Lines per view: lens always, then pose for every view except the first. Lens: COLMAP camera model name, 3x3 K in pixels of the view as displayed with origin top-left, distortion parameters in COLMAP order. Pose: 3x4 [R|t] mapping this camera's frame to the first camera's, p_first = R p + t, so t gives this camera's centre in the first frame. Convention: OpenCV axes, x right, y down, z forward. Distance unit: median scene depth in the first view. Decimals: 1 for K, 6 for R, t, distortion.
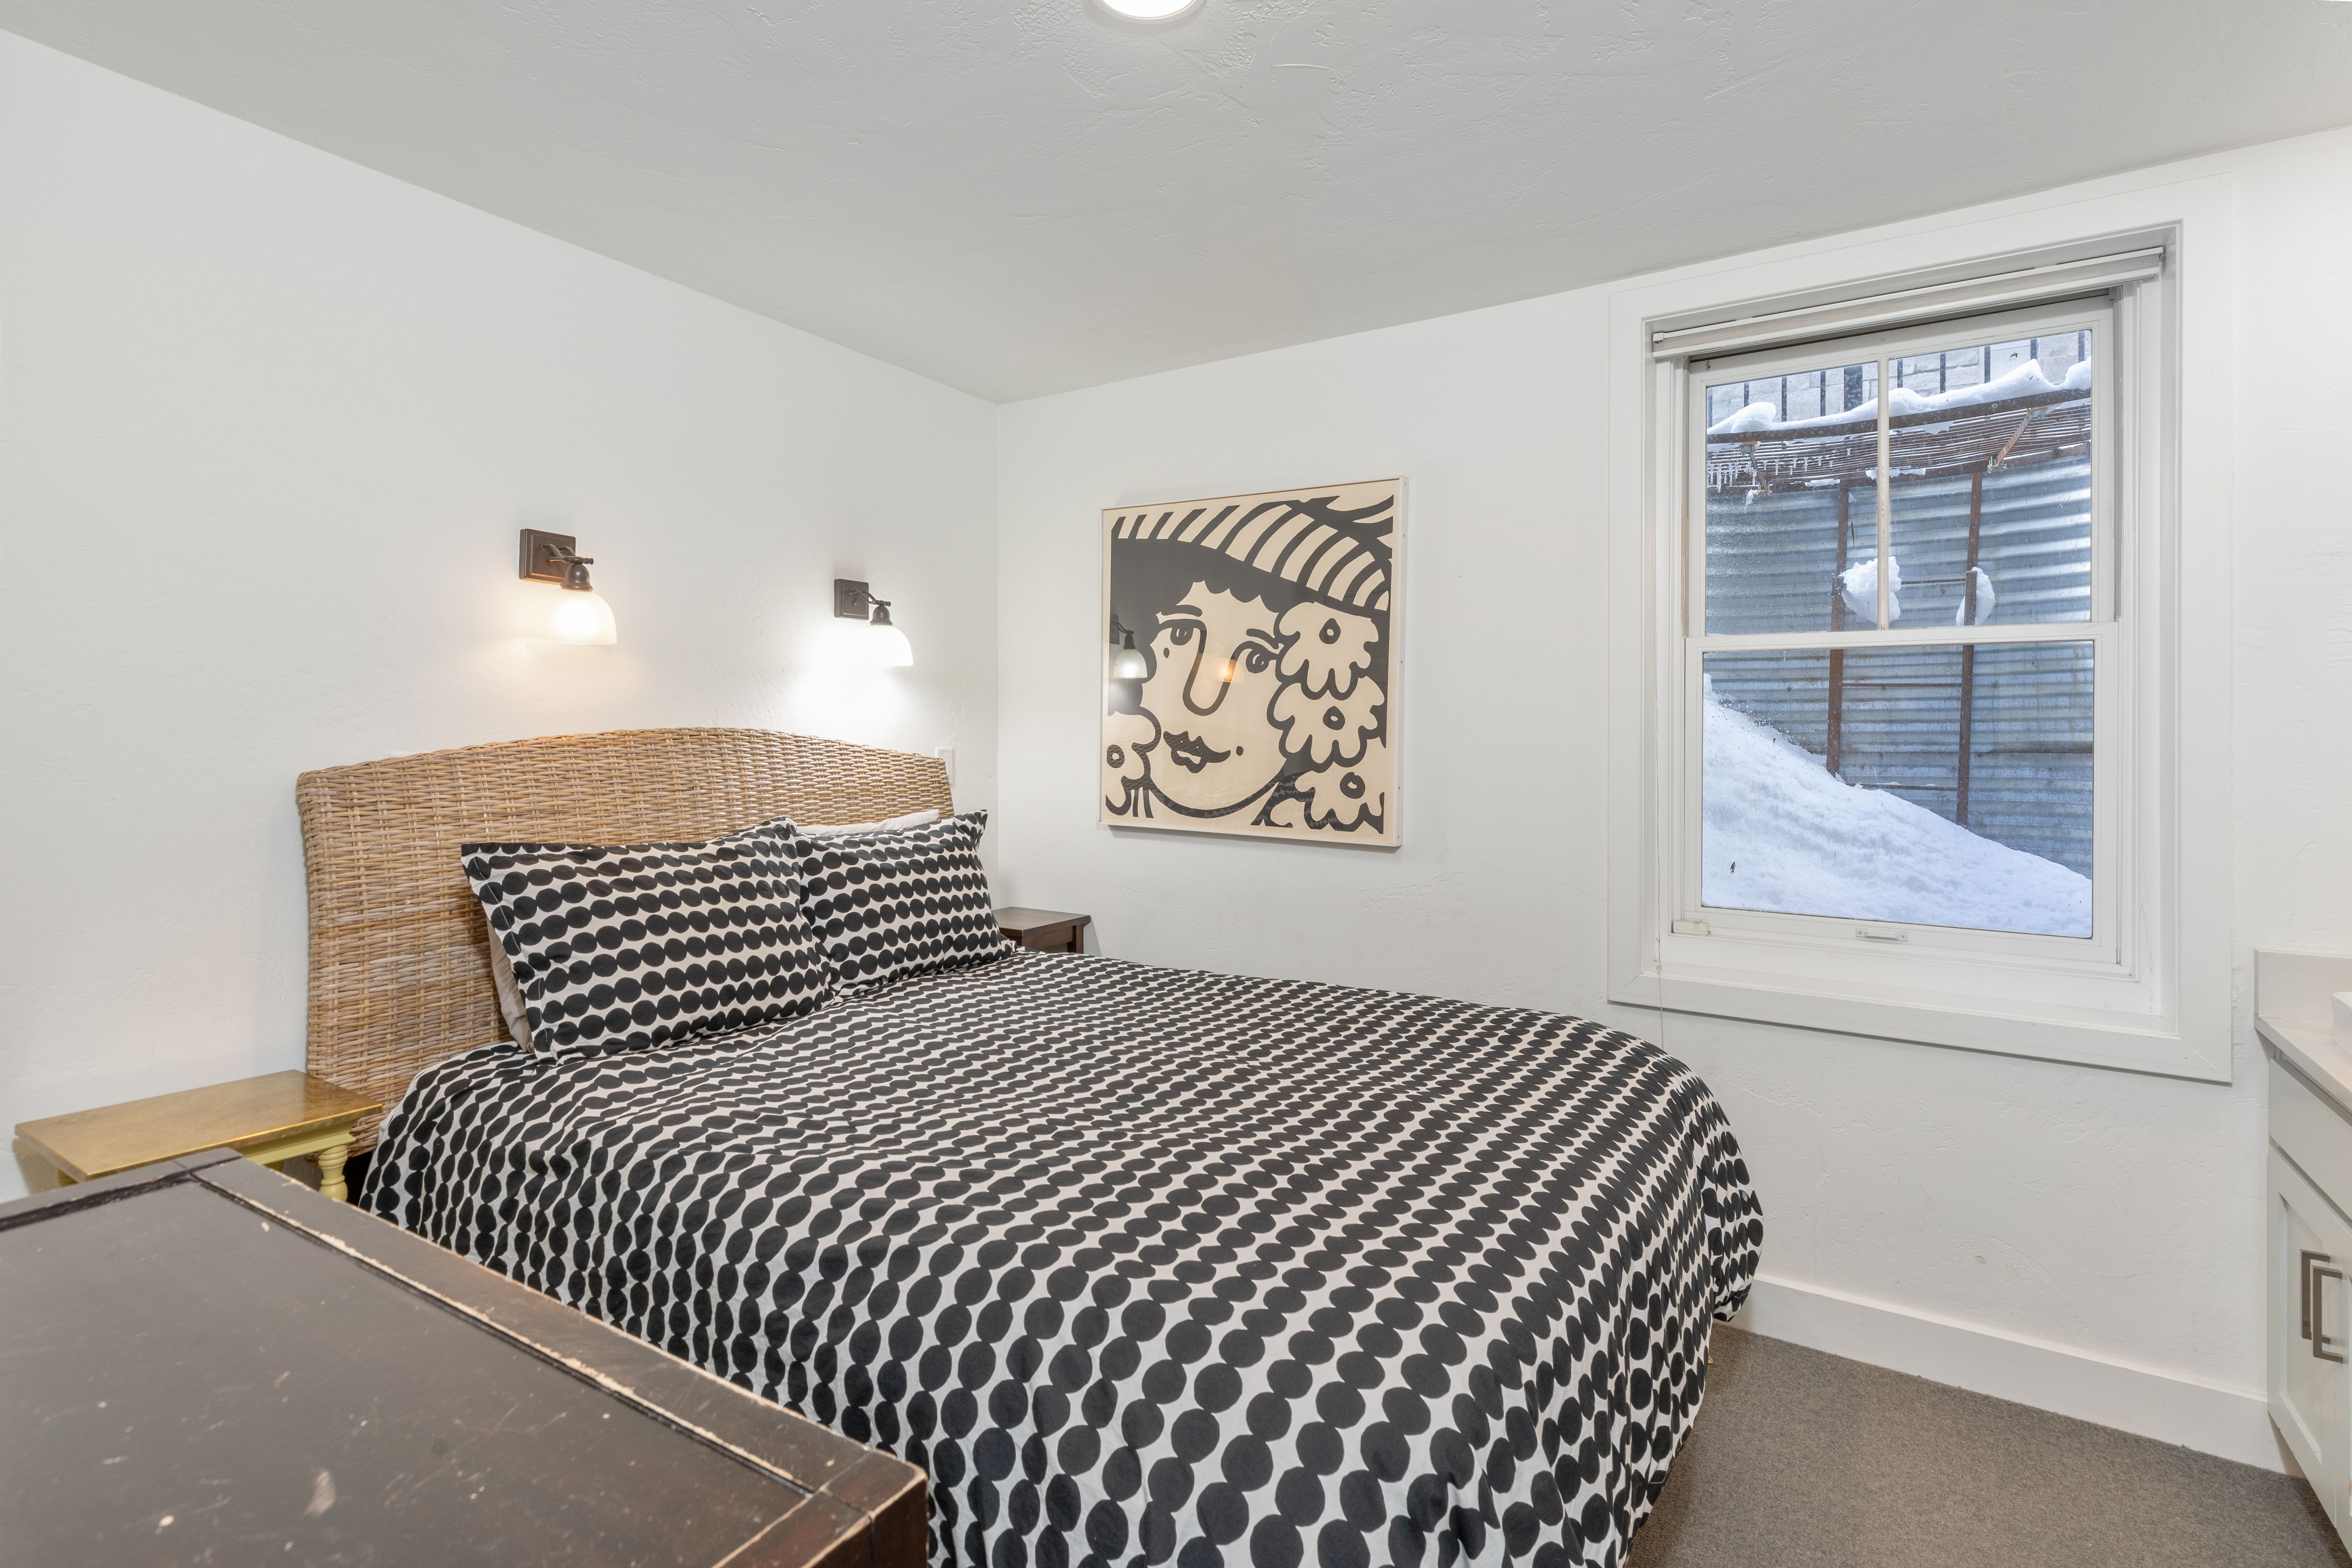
lens RADIAL K [[1104.8, 0, 1173.8], [0, 1104.8, 732.9], [0, 0, 1]] dist [0.001813, 0.000255]
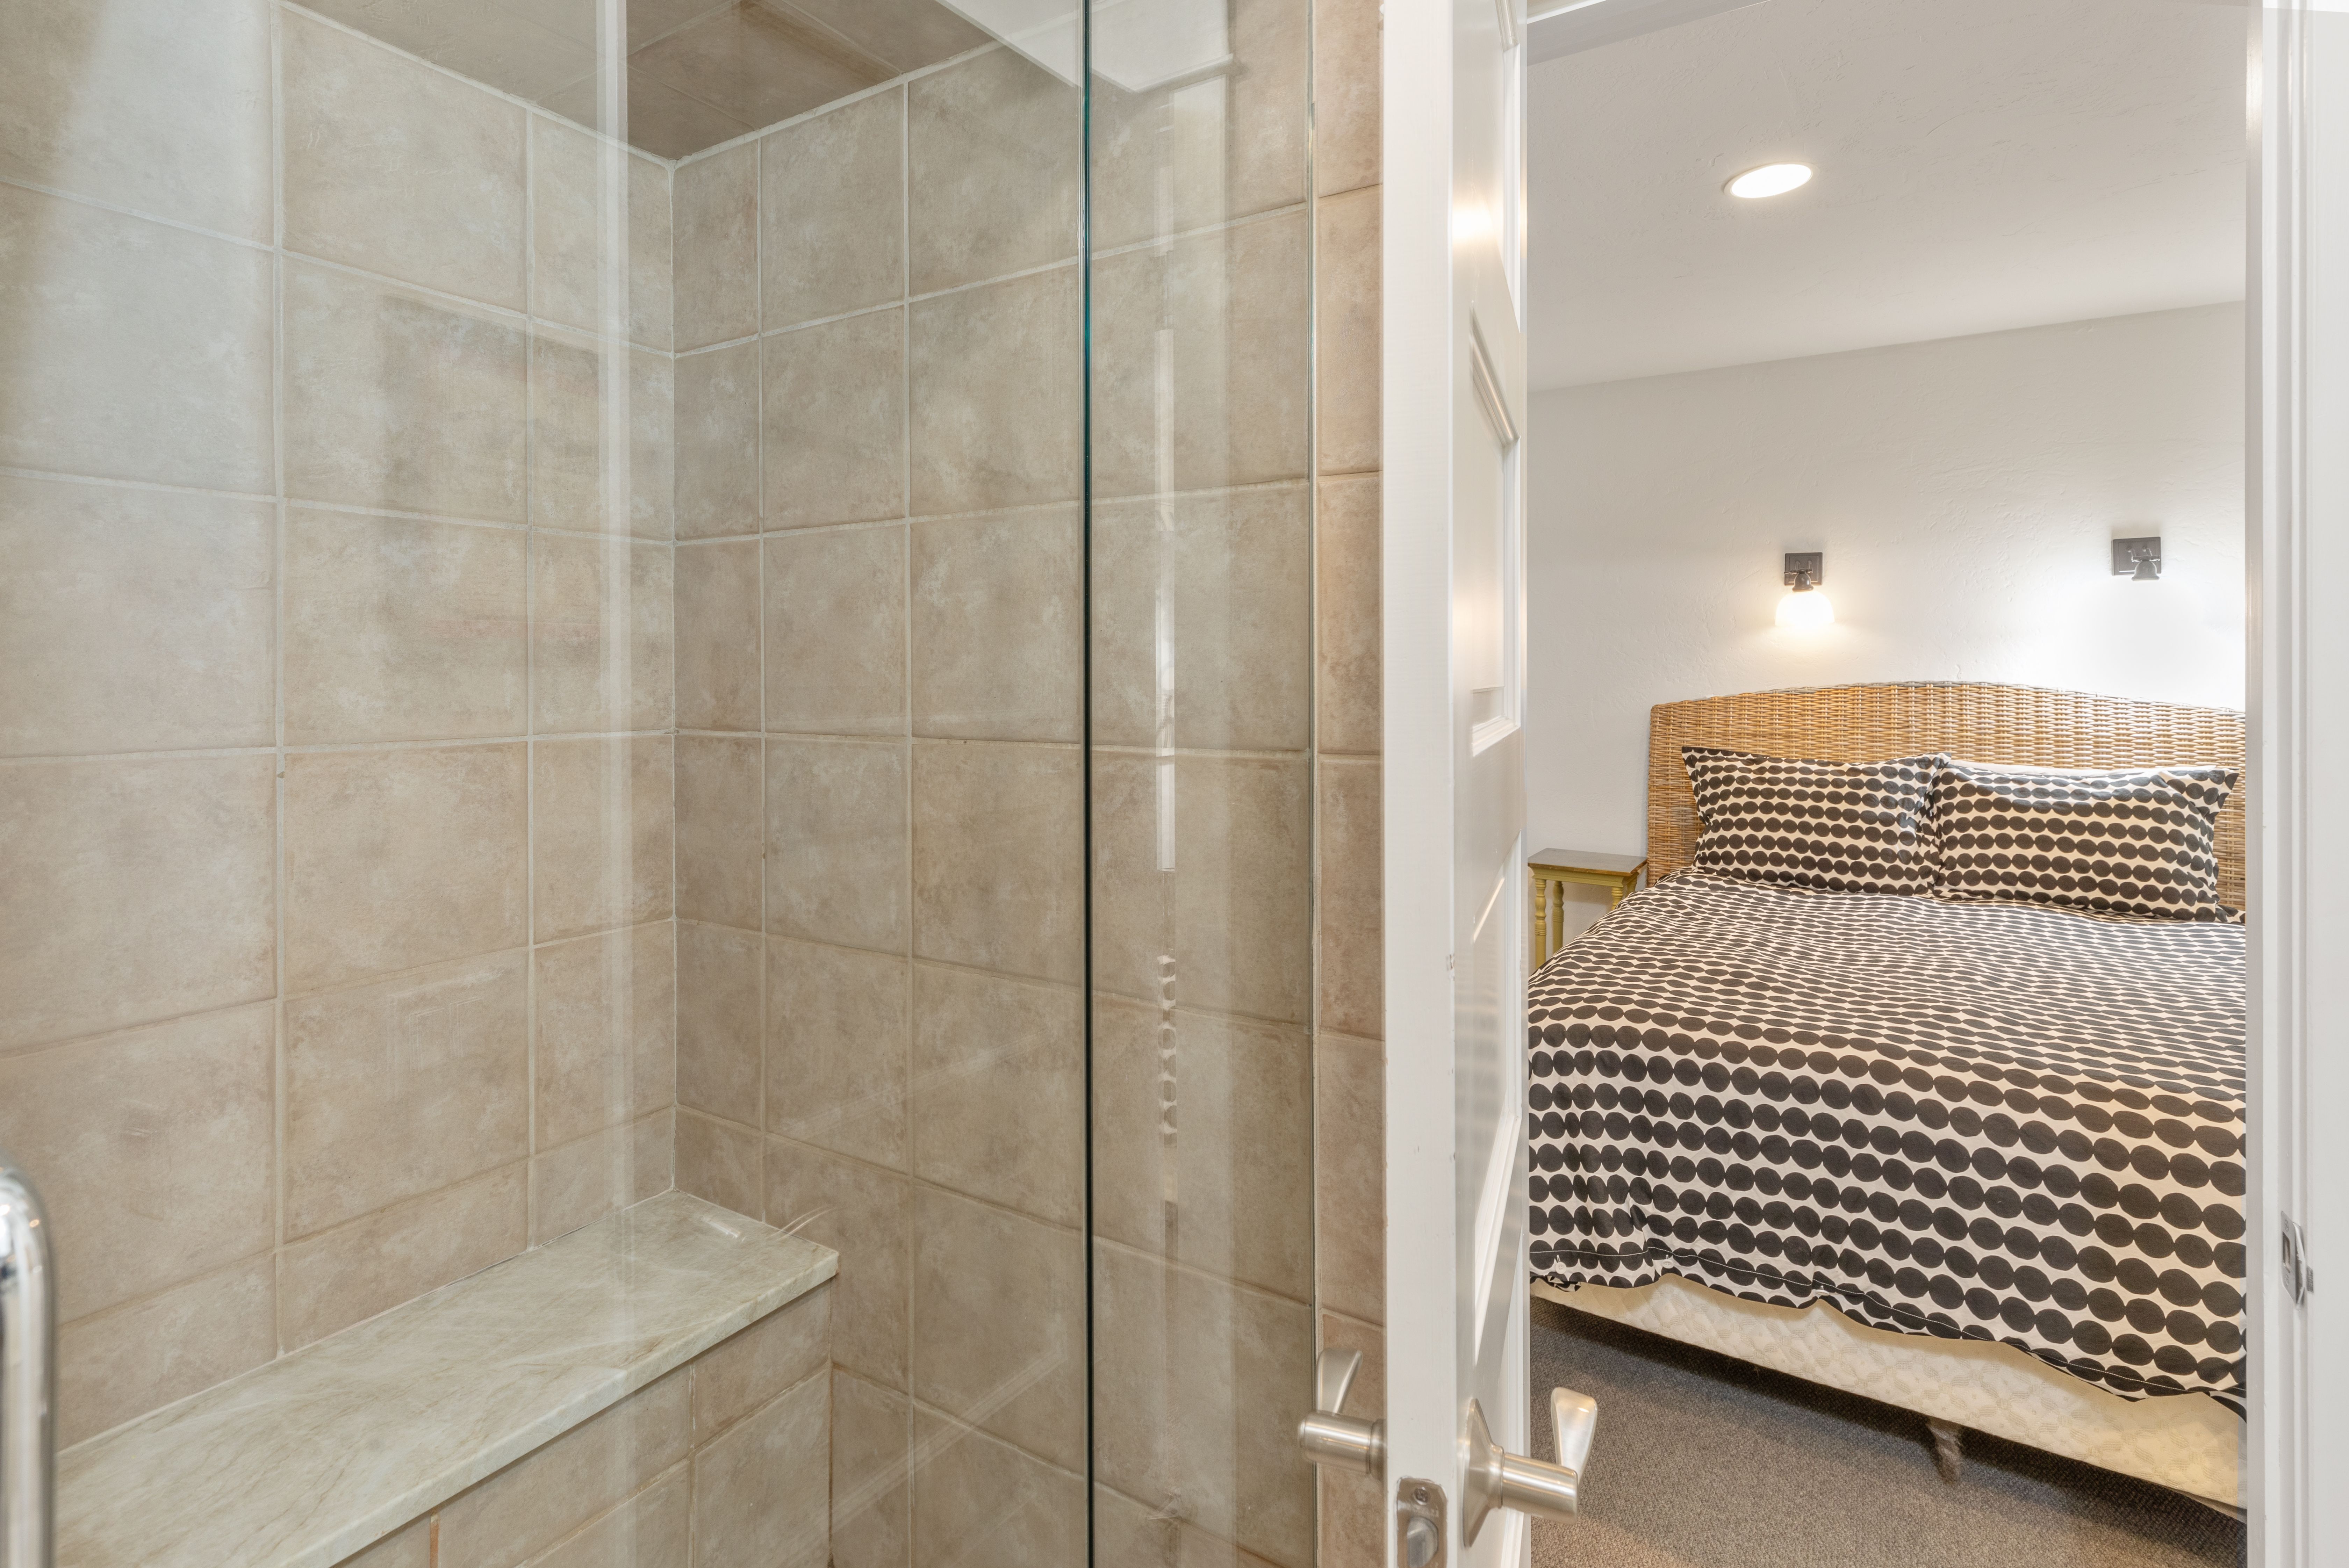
lens RADIAL K [[1103.2, 0, 1172.3], [0, 1103.2, 733.0], [0, 0, 1]] dist [0.001813, 0.000255]
pose [[0.023215, 0.047384, -0.998607, 1.077125], [-0.000592, 0.998877, 0.047384, -0.005610], [0.999730, -0.000508, 0.023217, 0.119339]]
